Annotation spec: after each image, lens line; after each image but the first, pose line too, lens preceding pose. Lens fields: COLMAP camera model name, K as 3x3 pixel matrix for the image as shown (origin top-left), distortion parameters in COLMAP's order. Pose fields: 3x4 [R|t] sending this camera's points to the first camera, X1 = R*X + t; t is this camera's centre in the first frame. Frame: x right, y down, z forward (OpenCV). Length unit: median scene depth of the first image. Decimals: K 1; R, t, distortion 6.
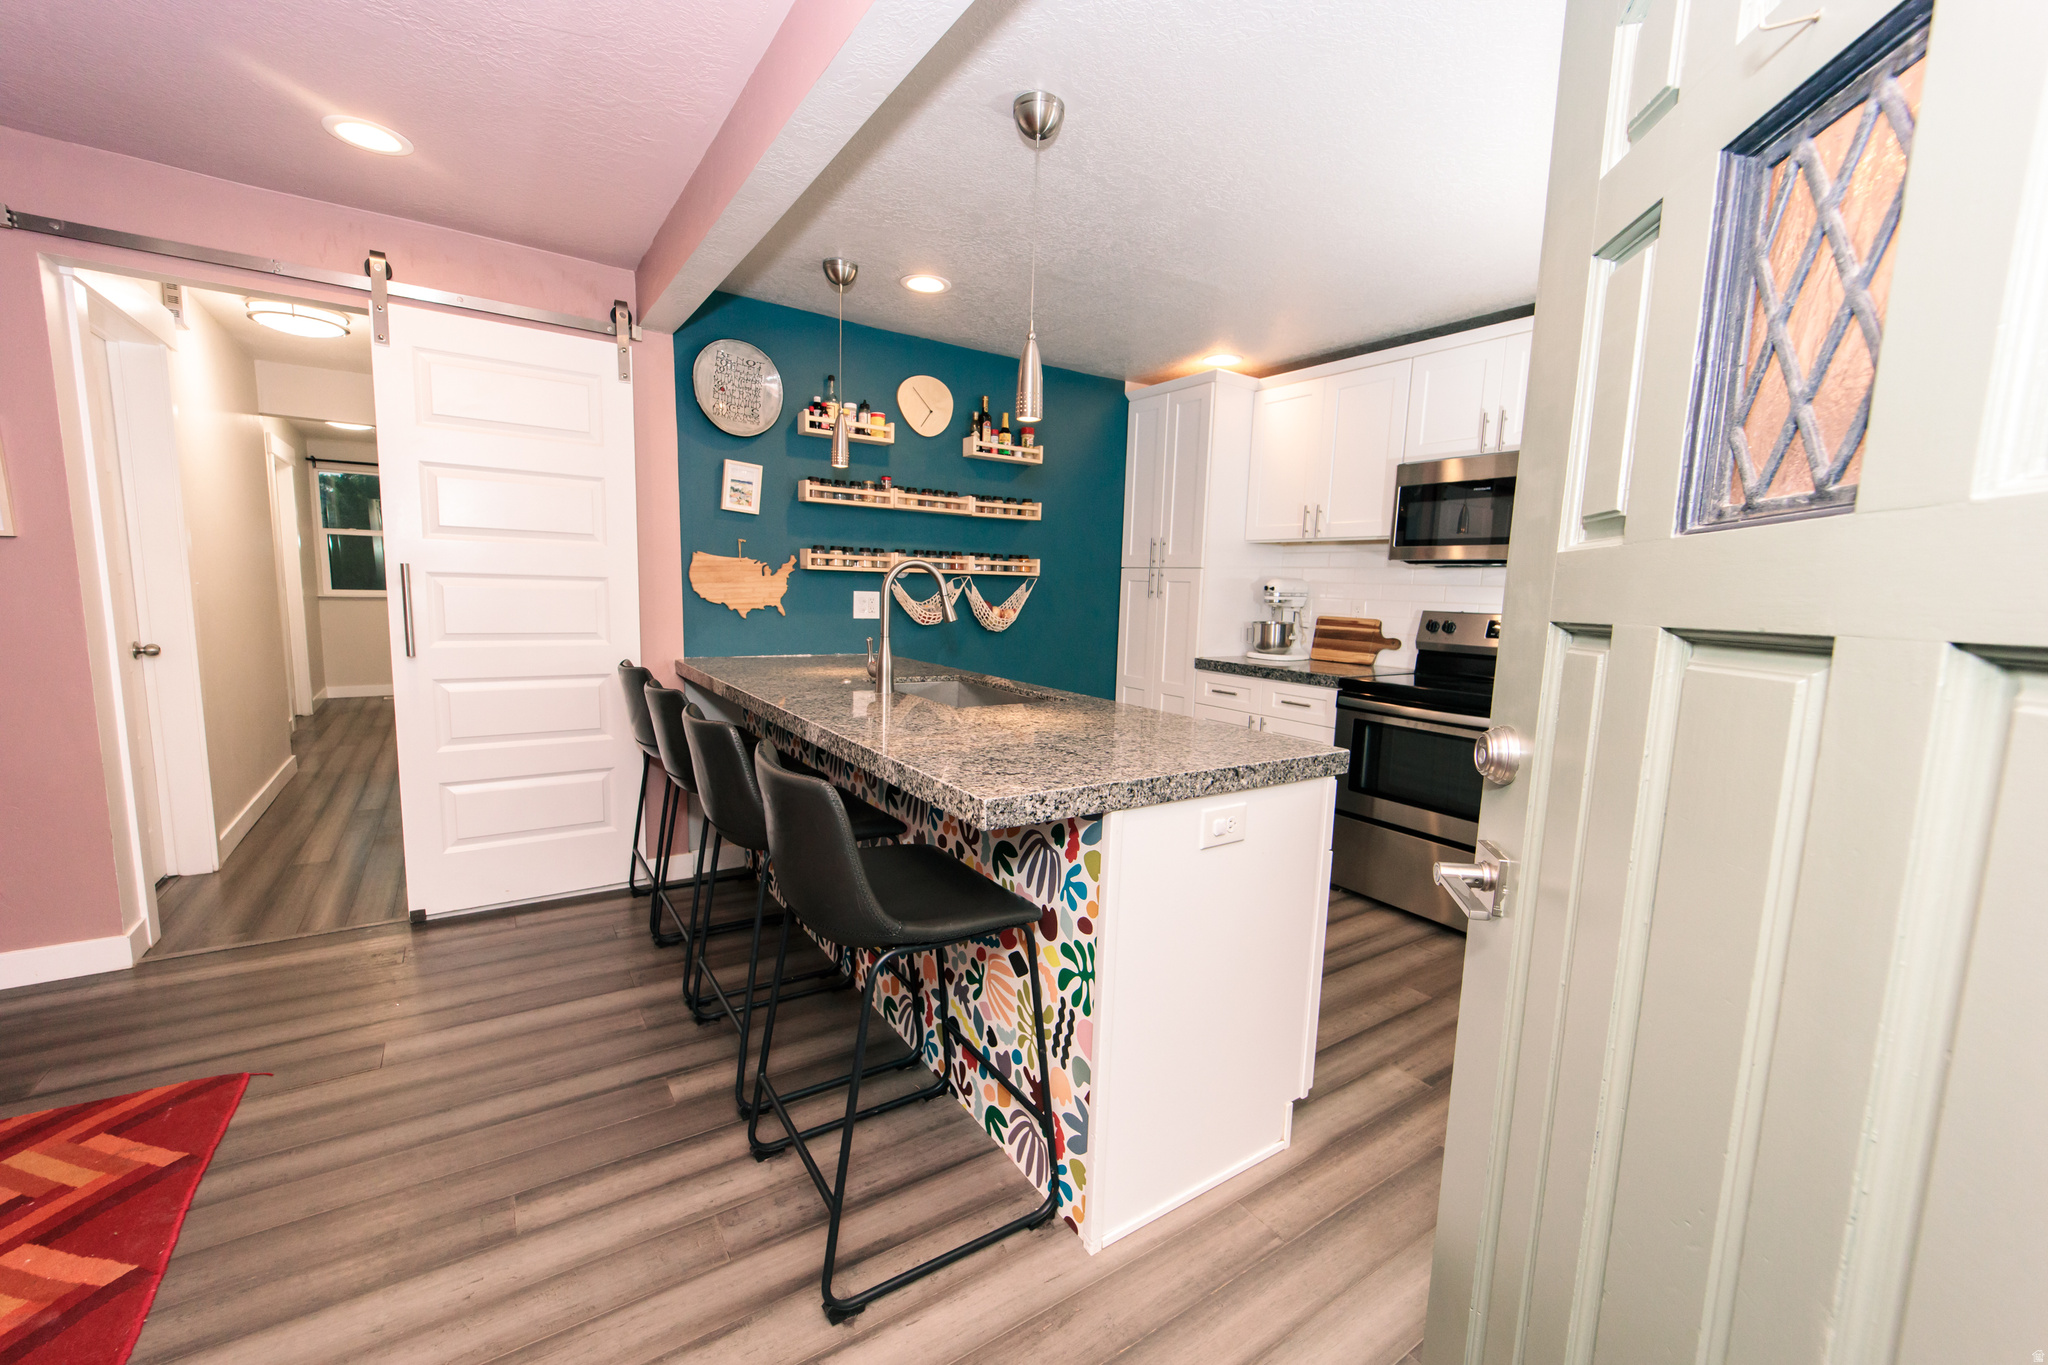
lens RADIAL K [[815.6, 0, 1025.2], [0, 815.6, 691.0], [0, 0, 1]] dist [0.004726, -0.002736]
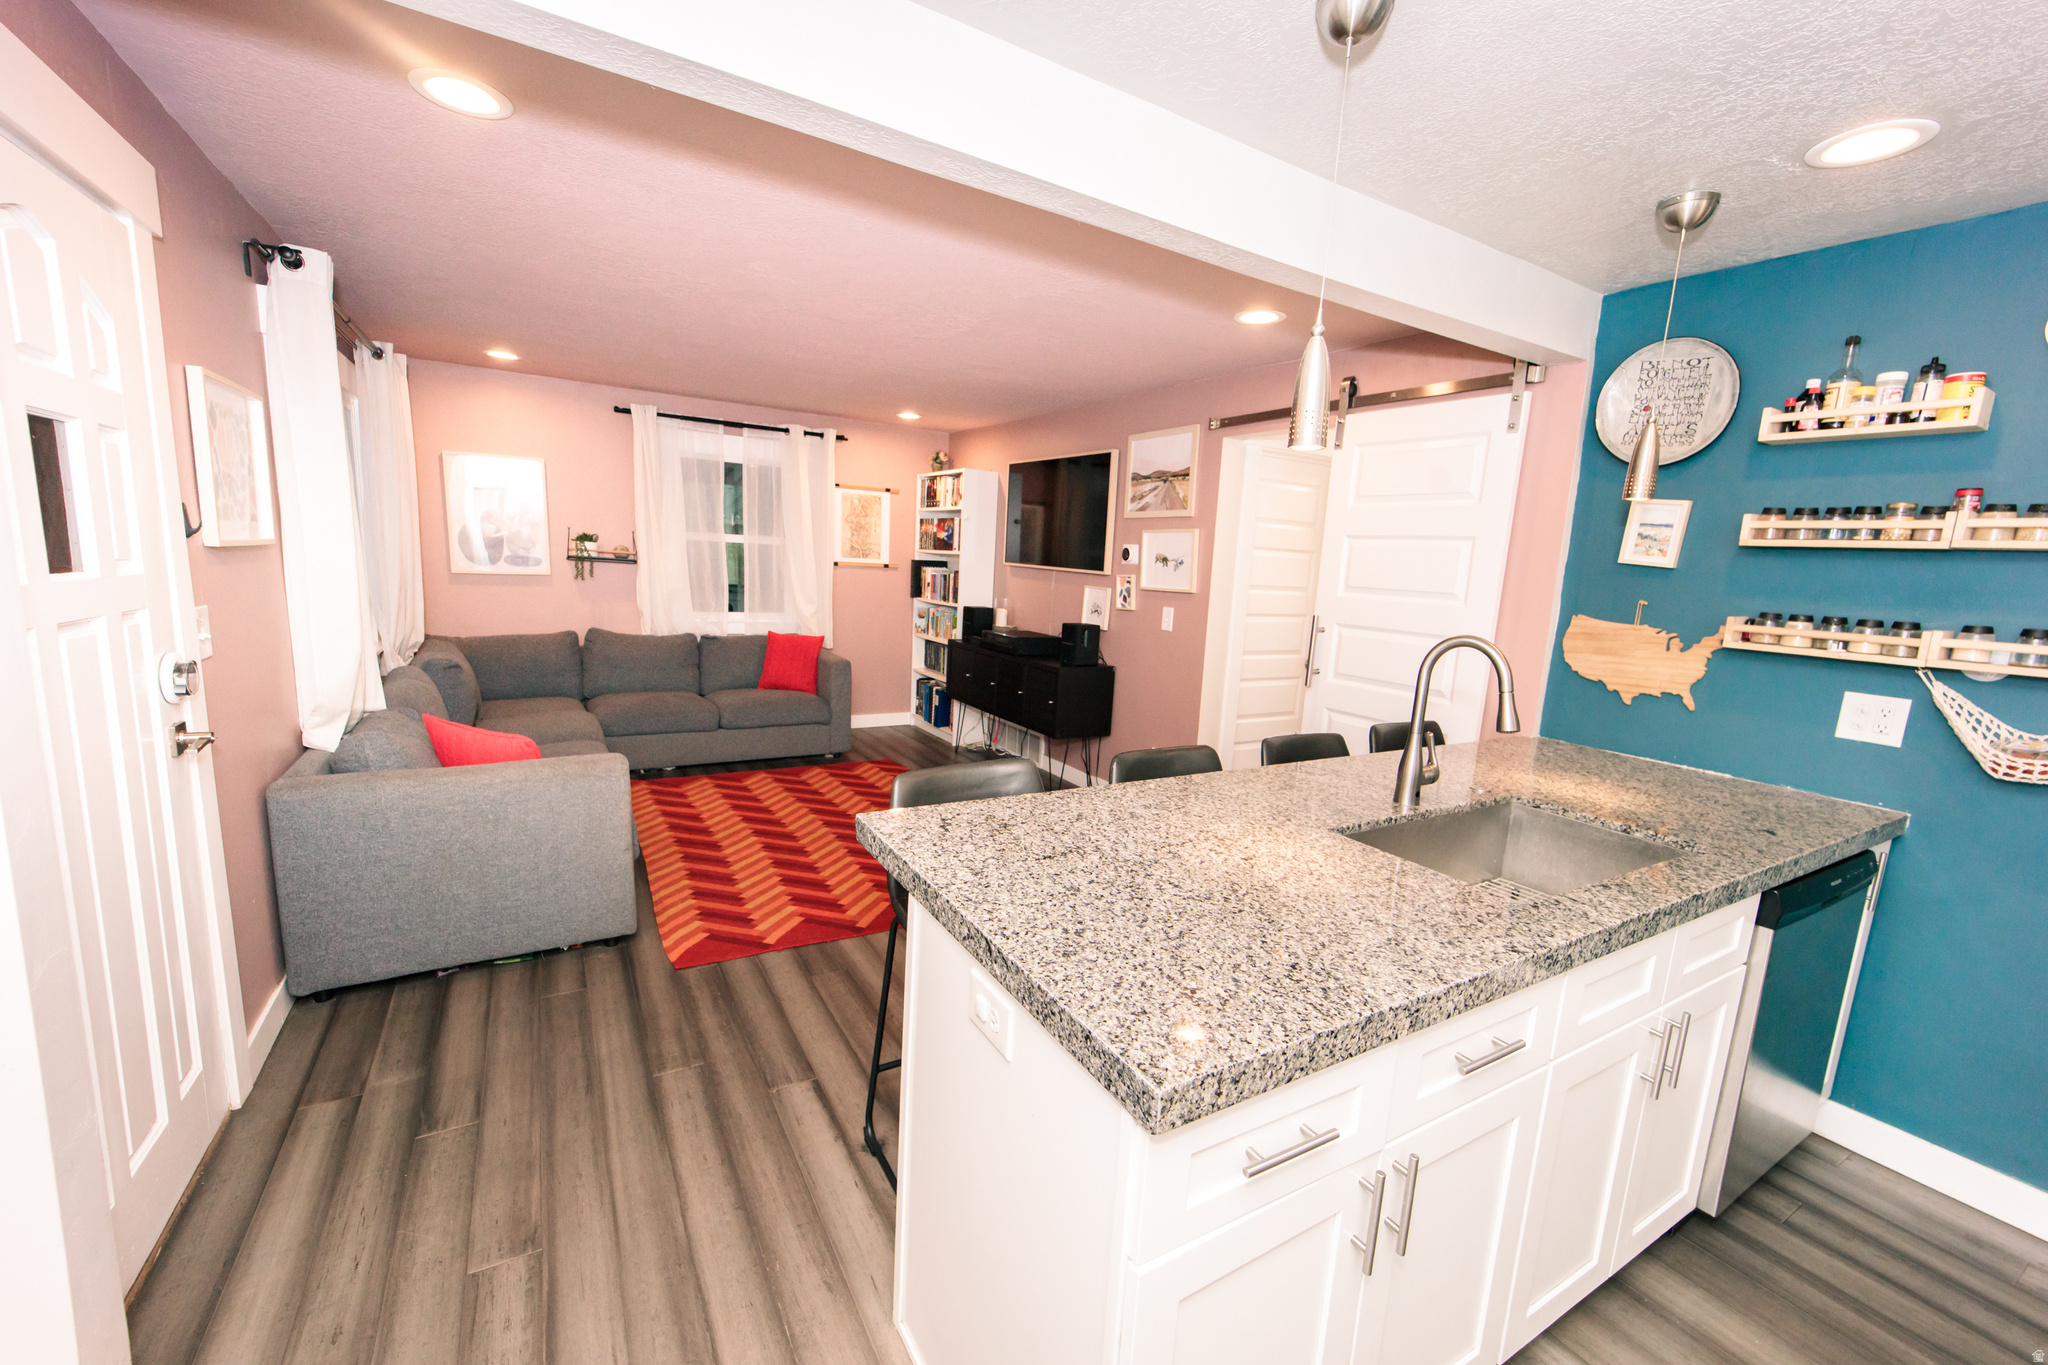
lens RADIAL K [[815.6, 0, 1025.2], [0, 815.6, 691.0], [0, 0, 1]] dist [0.004726, -0.002736]
pose [[-0.057727, 0.131080, -0.989690, 0.425073], [-0.183996, 0.972964, 0.139597, -0.101379], [0.981230, 0.190157, -0.032048, 0.461882]]
